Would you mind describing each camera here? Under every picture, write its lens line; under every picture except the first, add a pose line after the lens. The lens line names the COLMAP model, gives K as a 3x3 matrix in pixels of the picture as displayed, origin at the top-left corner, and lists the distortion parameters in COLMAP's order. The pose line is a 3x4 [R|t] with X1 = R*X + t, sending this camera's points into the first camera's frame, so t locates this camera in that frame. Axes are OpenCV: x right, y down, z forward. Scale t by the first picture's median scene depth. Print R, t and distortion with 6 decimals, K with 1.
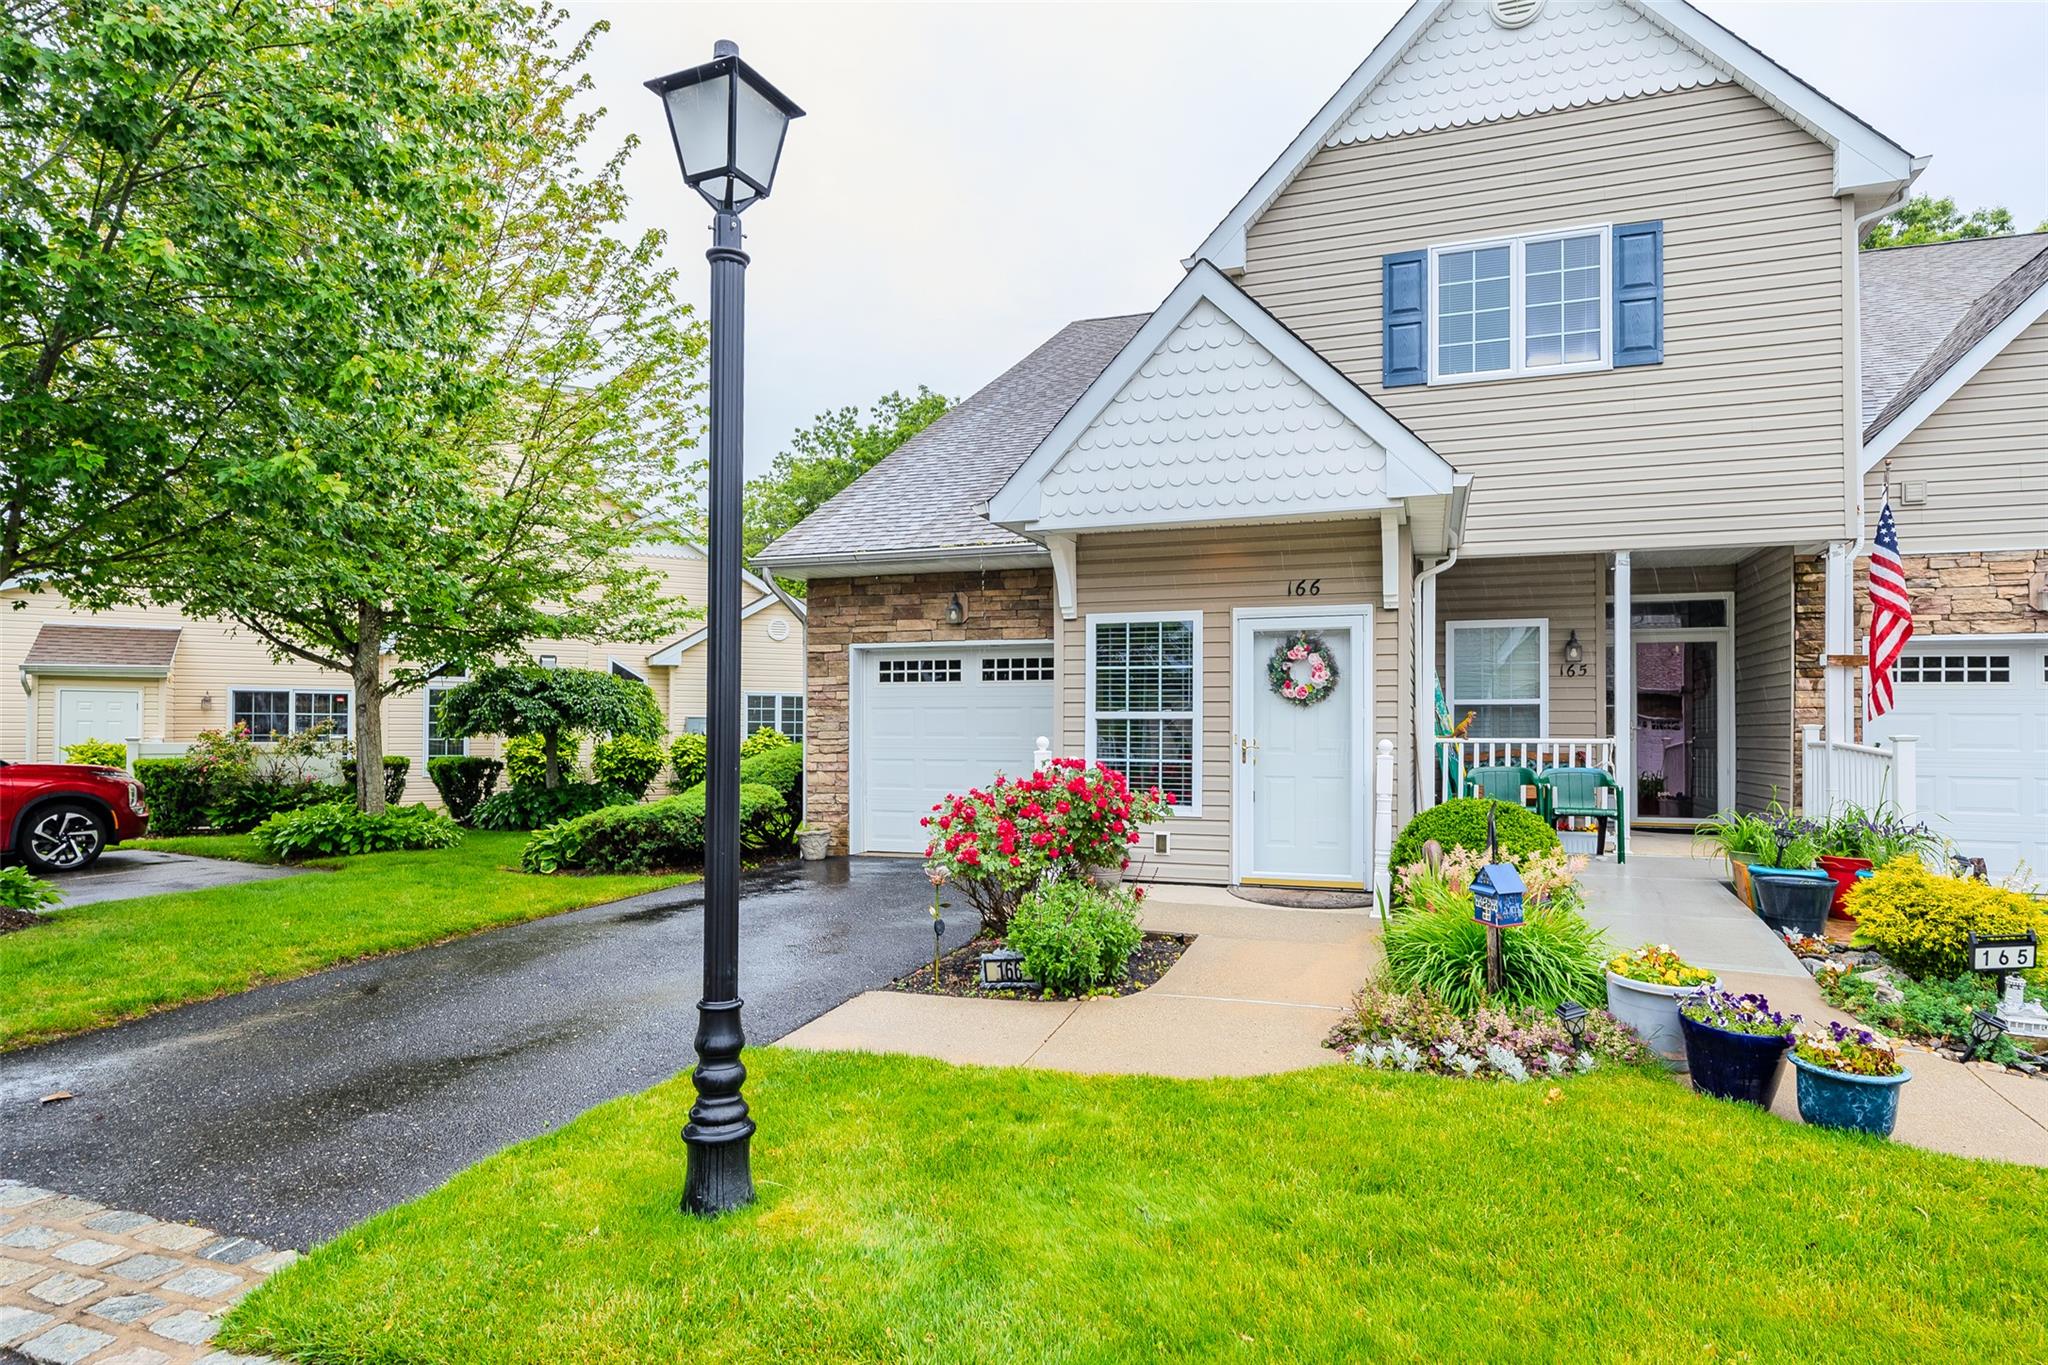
lens RADIAL K [[1102.9, 0, 1024.0], [0, 1102.9, 682.5], [0, 0, 1]] dist [-0.009967, -0.001489]
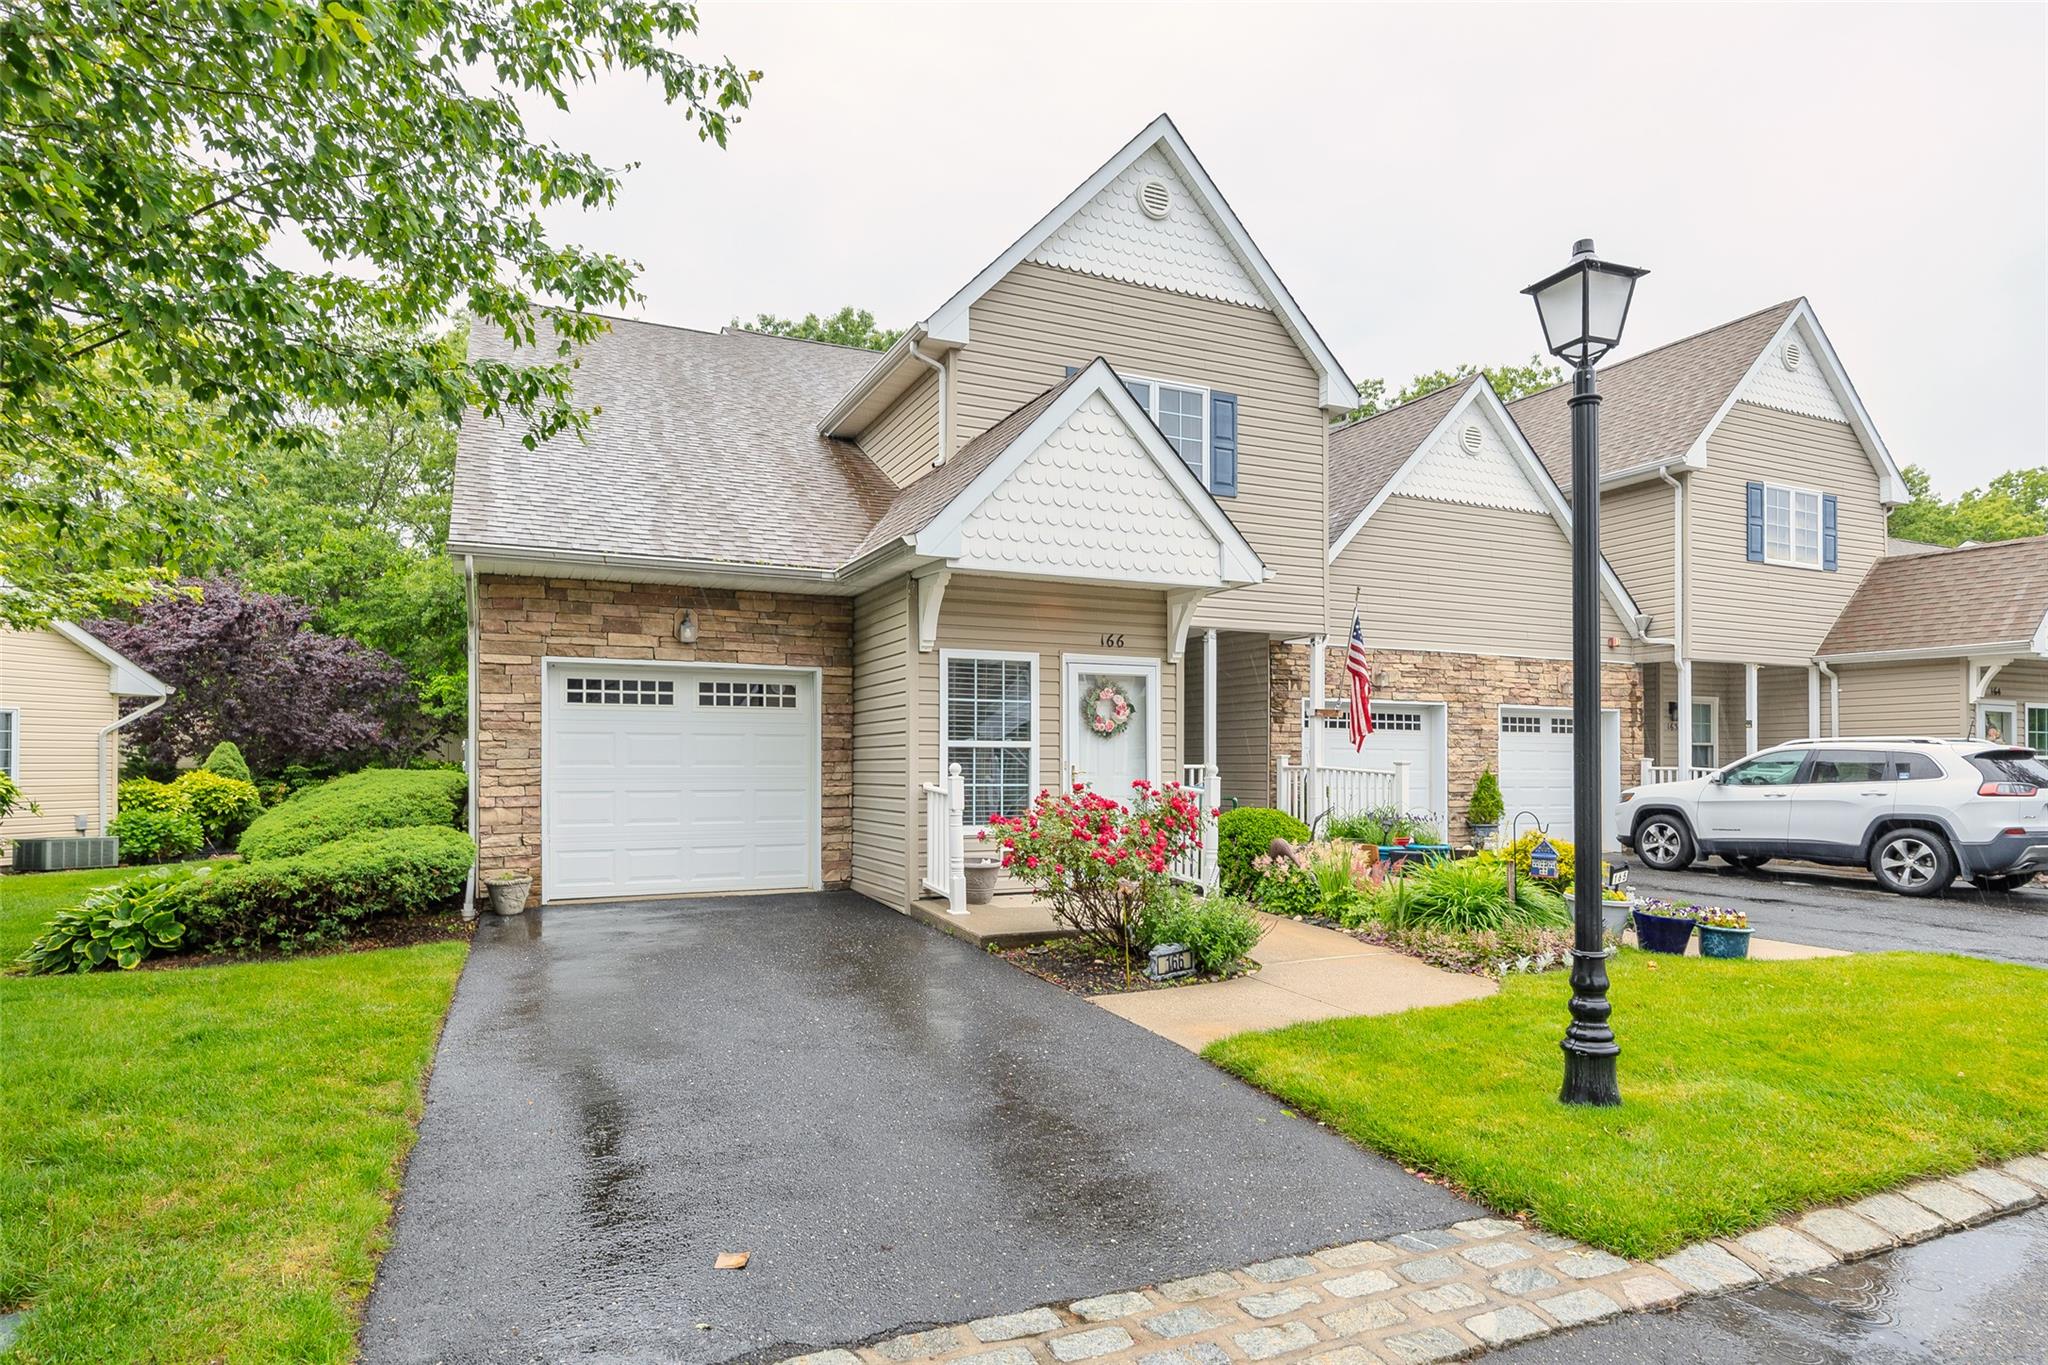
lens RADIAL K [[1100.8, 0, 1021.1], [0, 1100.8, 714.1], [0, 0, 1]] dist [-0.013639, -0.000596]
pose [[0.726957, 0.030183, 0.686020, -0.571227], [-0.028851, 0.999494, -0.013402, 0.012452], [-0.686077, -0.010050, 0.727459, 0.163879]]
